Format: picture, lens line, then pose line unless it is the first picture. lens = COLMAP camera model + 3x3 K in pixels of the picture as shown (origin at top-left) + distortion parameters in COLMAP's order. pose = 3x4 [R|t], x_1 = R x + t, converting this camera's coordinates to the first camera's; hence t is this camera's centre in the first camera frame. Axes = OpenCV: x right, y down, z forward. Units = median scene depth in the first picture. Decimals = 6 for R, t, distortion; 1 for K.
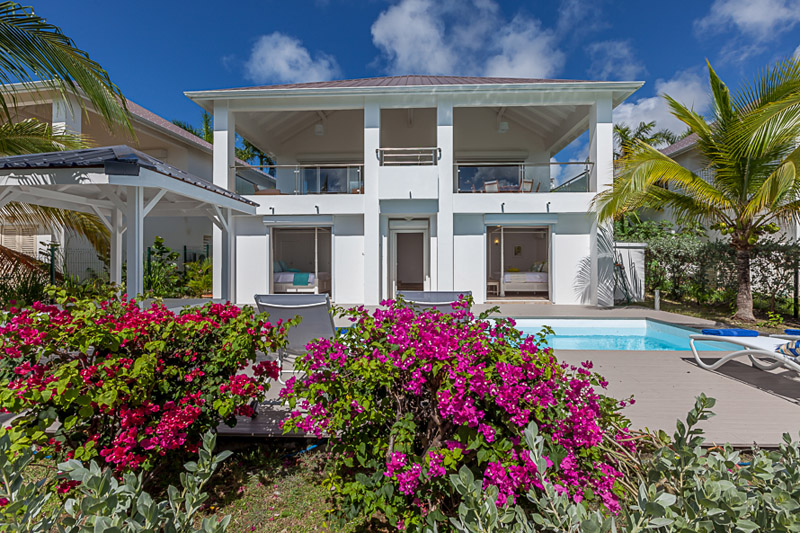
lens RADIAL K [[365.8, 0, 400.3], [0, 365.8, 267.9], [0, 0, 1]] dist [0.001199, 0.000133]
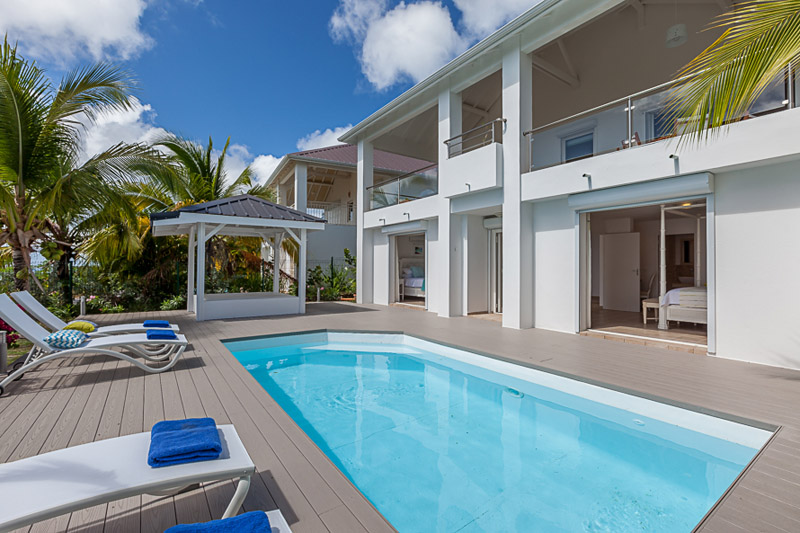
lens RADIAL K [[365.8, 0, 398.3], [0, 365.8, 264.5], [0, 0, 1]] dist [0.001199, 0.000133]
pose [[0.612671, -0.004316, -0.790326, 0.553194], [-0.004424, 0.999951, -0.008891, -0.018613], [0.790326, 0.008943, 0.612622, 0.367678]]
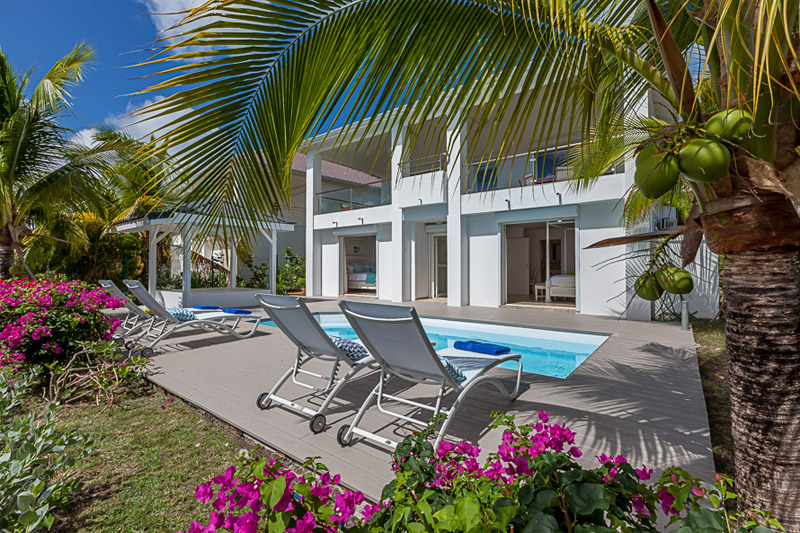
lens RADIAL K [[365.8, 0, 397.9], [0, 365.8, 263.1], [0, 0, 1]] dist [0.001199, 0.000133]
pose [[0.815894, -0.007952, -0.578146, 0.570114], [0.001101, 0.999925, -0.012199, -0.006052], [0.578200, 0.009317, 0.815842, 0.086108]]
